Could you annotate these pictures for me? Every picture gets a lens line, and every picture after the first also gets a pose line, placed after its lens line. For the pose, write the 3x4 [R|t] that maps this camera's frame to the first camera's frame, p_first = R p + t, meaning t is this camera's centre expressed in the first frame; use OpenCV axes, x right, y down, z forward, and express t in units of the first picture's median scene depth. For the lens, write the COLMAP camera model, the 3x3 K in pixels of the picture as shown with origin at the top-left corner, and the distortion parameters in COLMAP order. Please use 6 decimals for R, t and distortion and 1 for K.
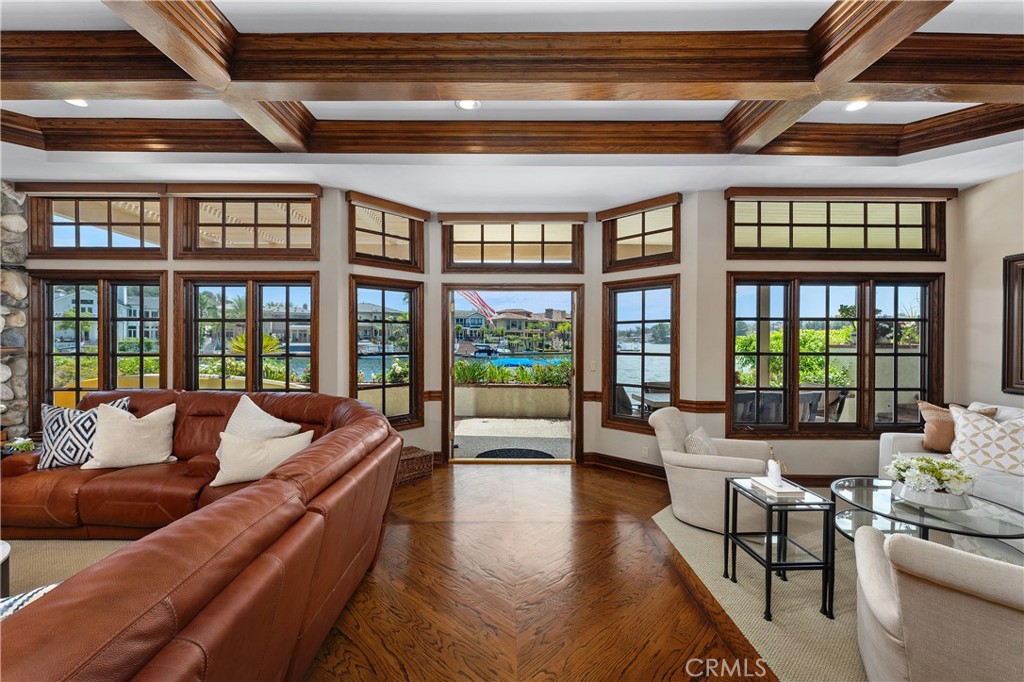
lens RADIAL K [[404.2, 0, 503.9], [0, 404.2, 338.3], [0, 0, 1]] dist [-0.001368, 0.000253]
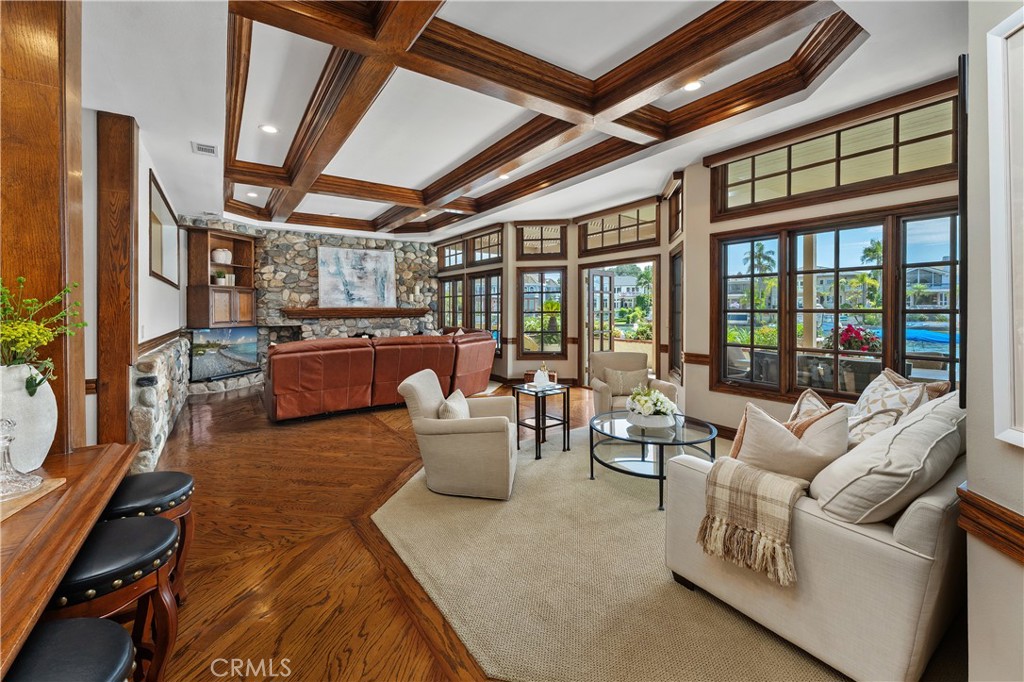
lens RADIAL K [[419.6, 0, 518.3], [0, 419.6, 311.5], [0, 0, 1]] dist [0.000501, 0.000533]
pose [[0.573069, -0.002213, -0.819504, 1.182623], [0.008035, 0.999963, 0.002919, 0.034006], [0.819468, -0.008258, 0.573065, -0.067795]]
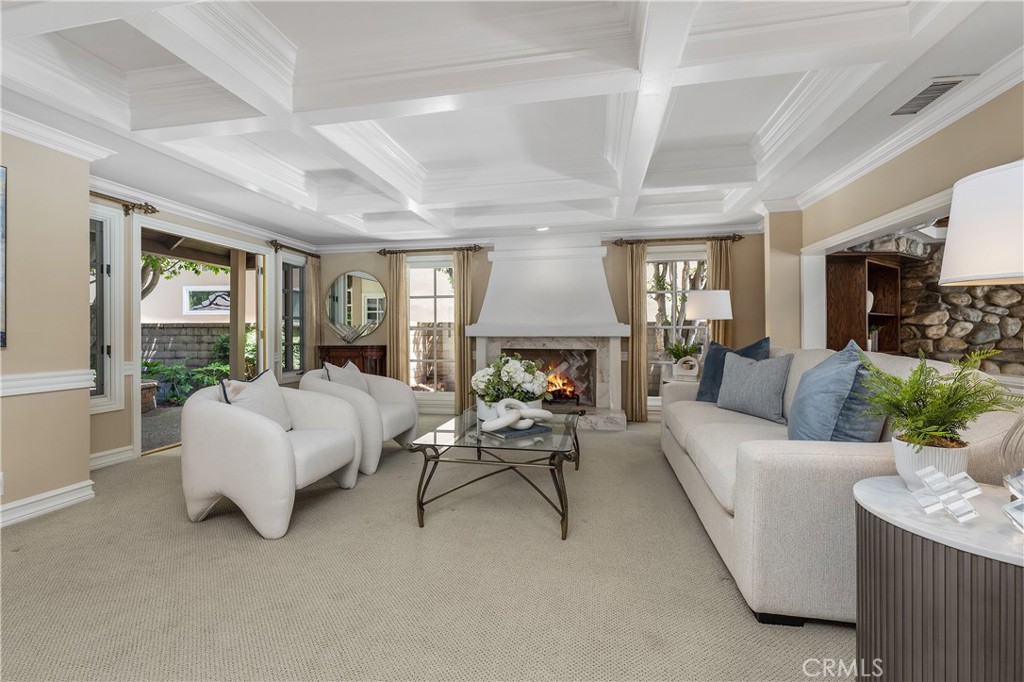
lens RADIAL K [[442.0, 0, 508.2], [0, 442.0, 333.3], [0, 0, 1]] dist [0.001195, 0.000611]
pose [[-0.181964, -0.000420, -0.983305, 0.146938], [0.005709, 0.999983, -0.001484, -0.139504], [0.983289, -0.005884, -0.181959, -0.774388]]
